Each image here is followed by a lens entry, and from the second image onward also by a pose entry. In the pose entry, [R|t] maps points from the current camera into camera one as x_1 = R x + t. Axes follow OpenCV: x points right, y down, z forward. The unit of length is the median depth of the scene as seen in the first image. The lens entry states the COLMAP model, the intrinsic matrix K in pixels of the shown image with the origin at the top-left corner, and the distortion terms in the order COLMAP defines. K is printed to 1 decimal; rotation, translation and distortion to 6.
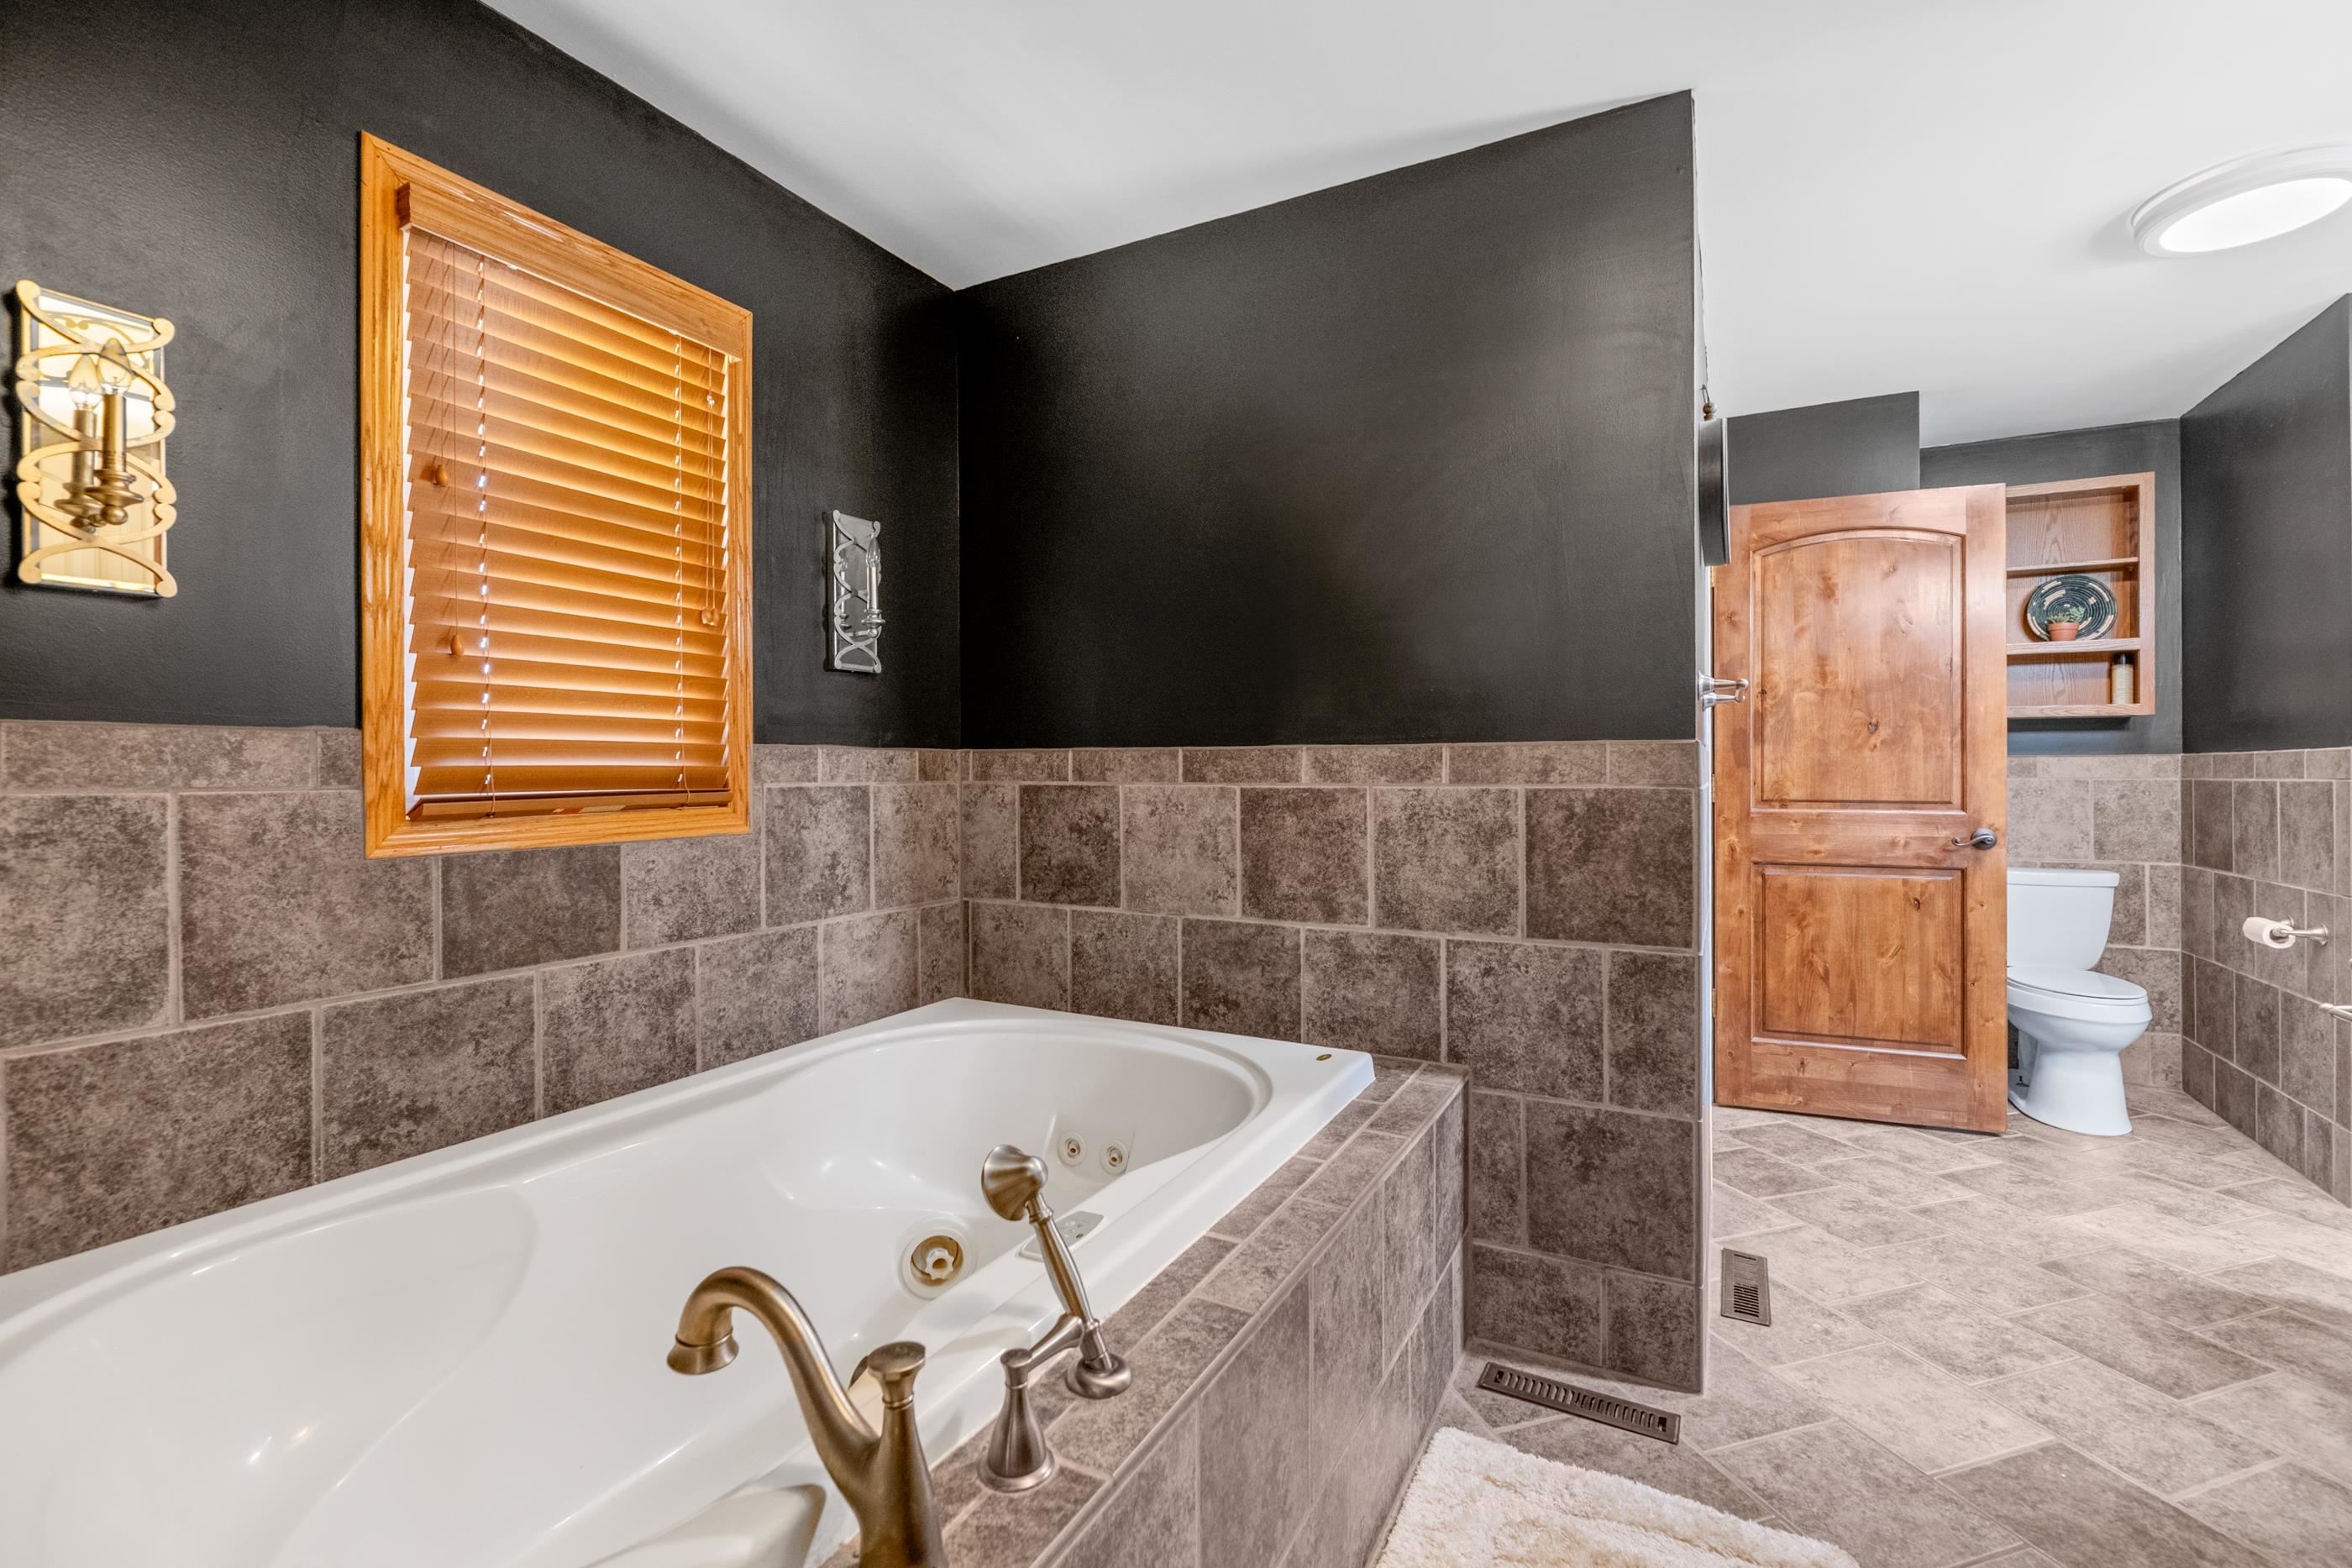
lens RADIAL K [[1002.5, 0, 1181.9], [0, 1002.5, 773.9], [0, 0, 1]] dist [-0.000249, -0.001752]
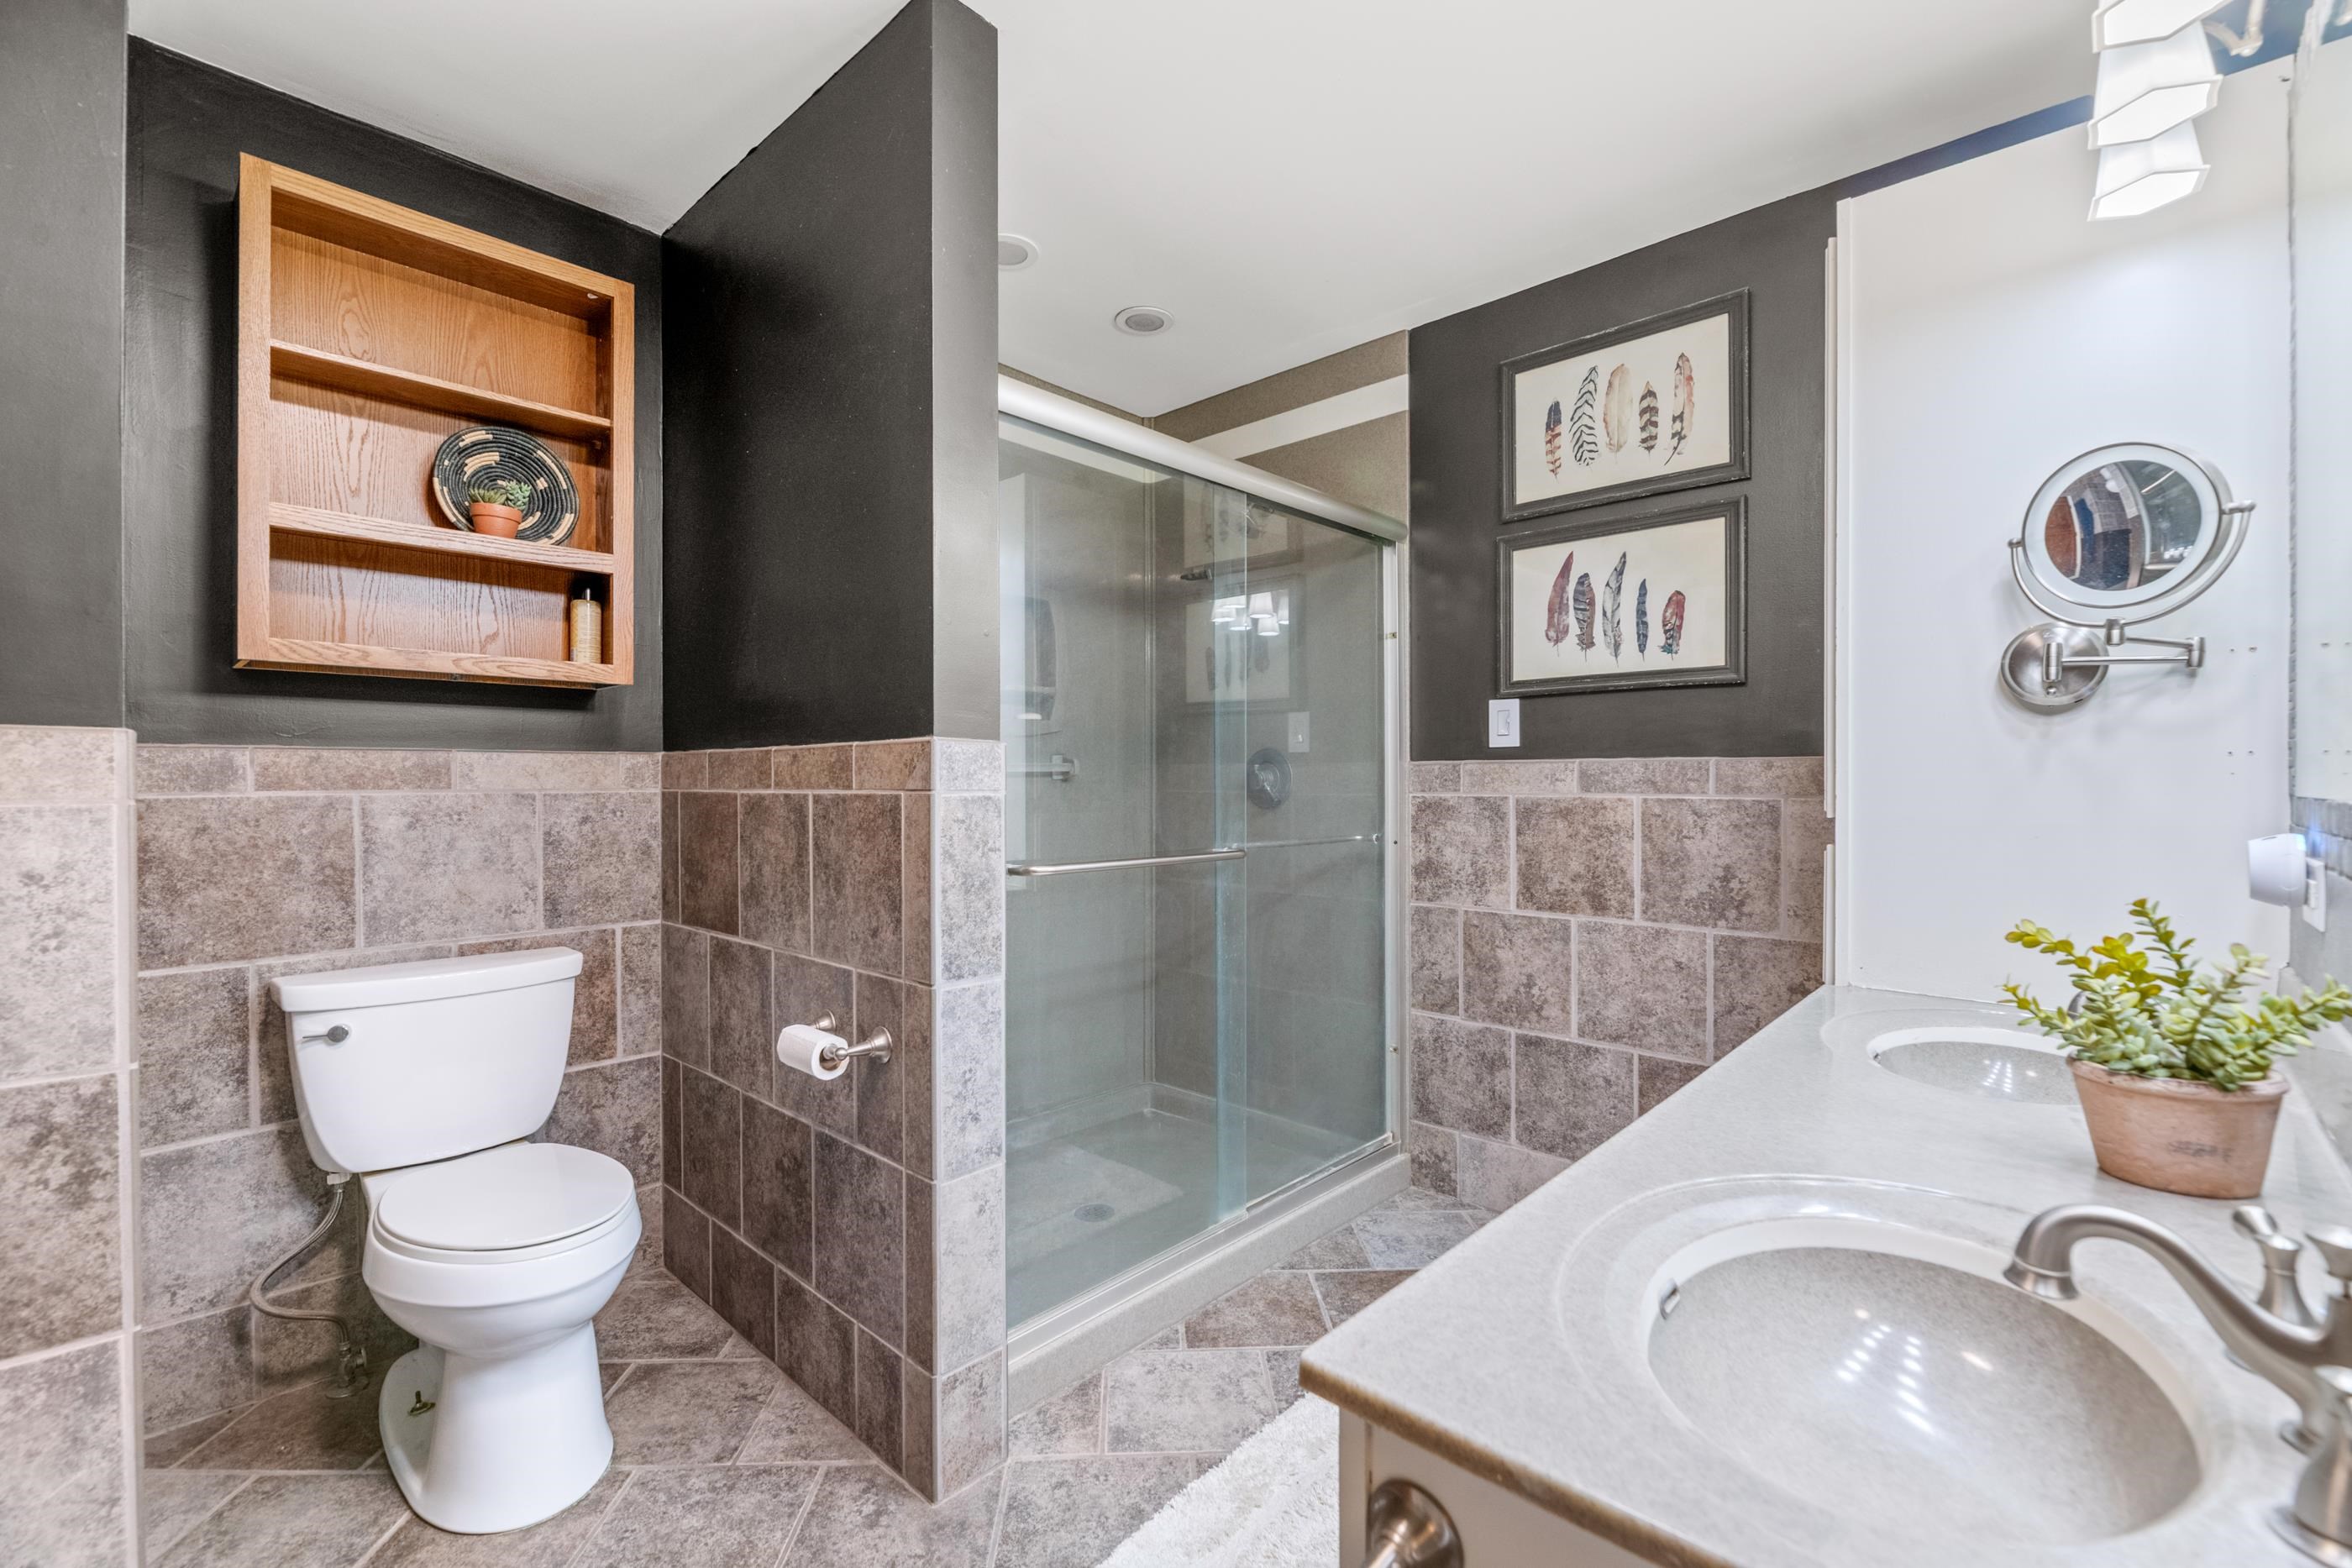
lens RADIAL K [[1002.5, 0, 1185.6], [0, 1002.5, 783.8], [0, 0, 1]] dist [-0.000249, -0.001752]
pose [[0.246710, -0.000225, 0.969089, 0.470380], [0.001081, 0.999999, -0.000043, 0.001191], [-0.969089, 0.001059, 0.246711, 0.530667]]
